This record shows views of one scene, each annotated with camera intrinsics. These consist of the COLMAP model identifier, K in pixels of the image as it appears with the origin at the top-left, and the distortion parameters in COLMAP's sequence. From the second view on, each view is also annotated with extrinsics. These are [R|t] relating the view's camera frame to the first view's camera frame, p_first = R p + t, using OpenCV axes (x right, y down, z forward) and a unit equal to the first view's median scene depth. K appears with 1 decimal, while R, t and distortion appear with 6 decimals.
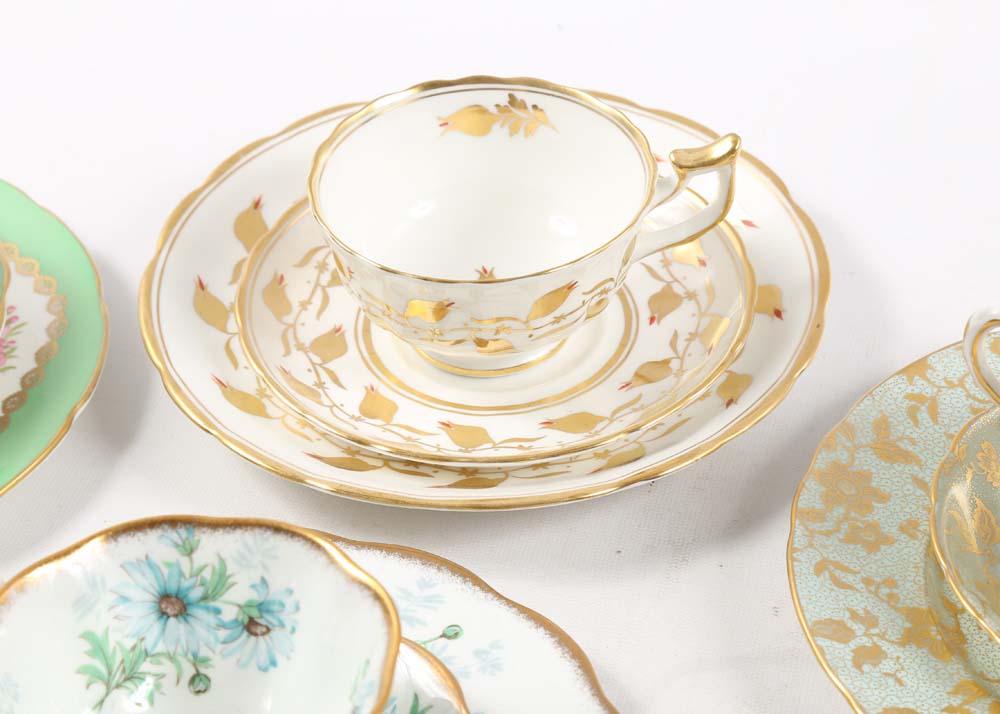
lens RADIAL K [[3267.2, 0, 489.6], [0, 3267.2, 363.5], [0, 0, 1]] dist [0.550126, 0.000000]
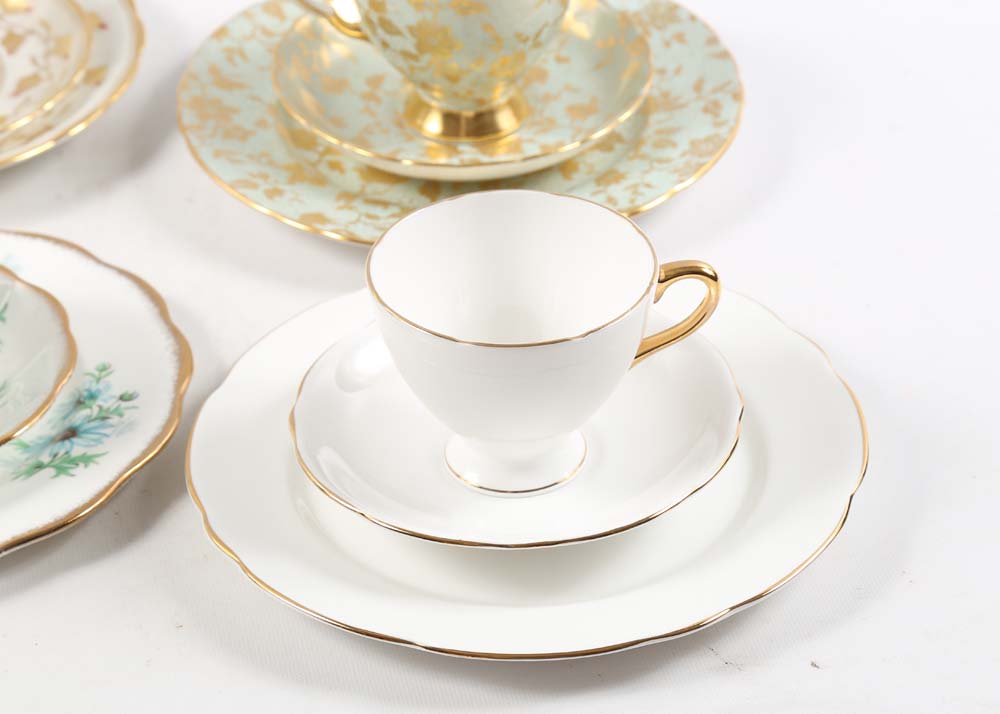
lens RADIAL K [[3267.2, 0, 501.0], [0, 3267.2, 355.1], [0, 0, 1]] dist [0.550126, 0.000000]
pose [[0.903312, -0.244217, 0.352682, -0.289756], [0.271541, 0.961979, -0.029360, 0.208716], [-0.332103, 0.122289, 0.935282, -0.313179]]
